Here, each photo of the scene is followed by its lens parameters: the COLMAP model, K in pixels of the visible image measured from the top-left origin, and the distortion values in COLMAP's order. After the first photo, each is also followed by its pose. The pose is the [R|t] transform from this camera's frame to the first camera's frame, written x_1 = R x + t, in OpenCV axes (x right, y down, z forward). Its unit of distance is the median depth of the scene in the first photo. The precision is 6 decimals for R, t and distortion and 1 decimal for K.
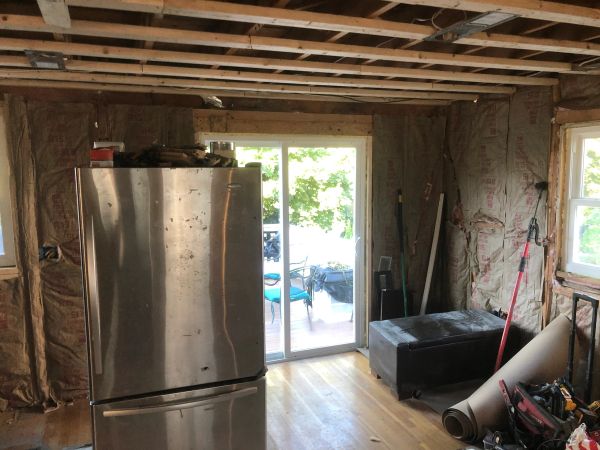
lens RADIAL K [[494.7, 0, 297.8], [0, 494.7, 217.9], [0, 0, 1]] dist [0.062181, -0.114429]
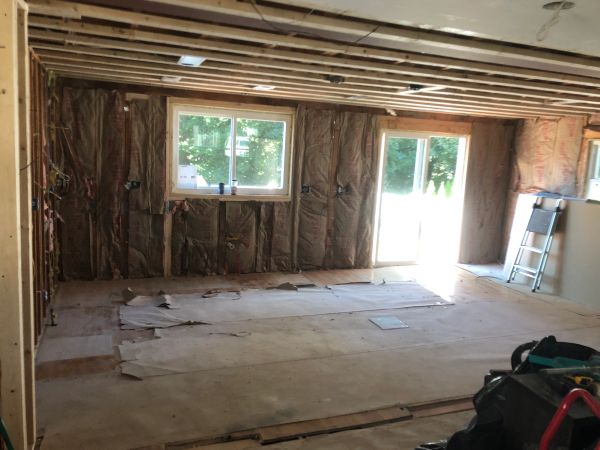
lens RADIAL K [[494.7, 0, 297.8], [0, 494.7, 217.9], [0, 0, 1]] dist [0.062181, -0.114429]
pose [[0.997653, 0.067529, -0.011323, -0.489390], [-0.067152, 0.997263, 0.030929, 0.119507], [0.013381, -0.030096, 0.999457, -0.850416]]
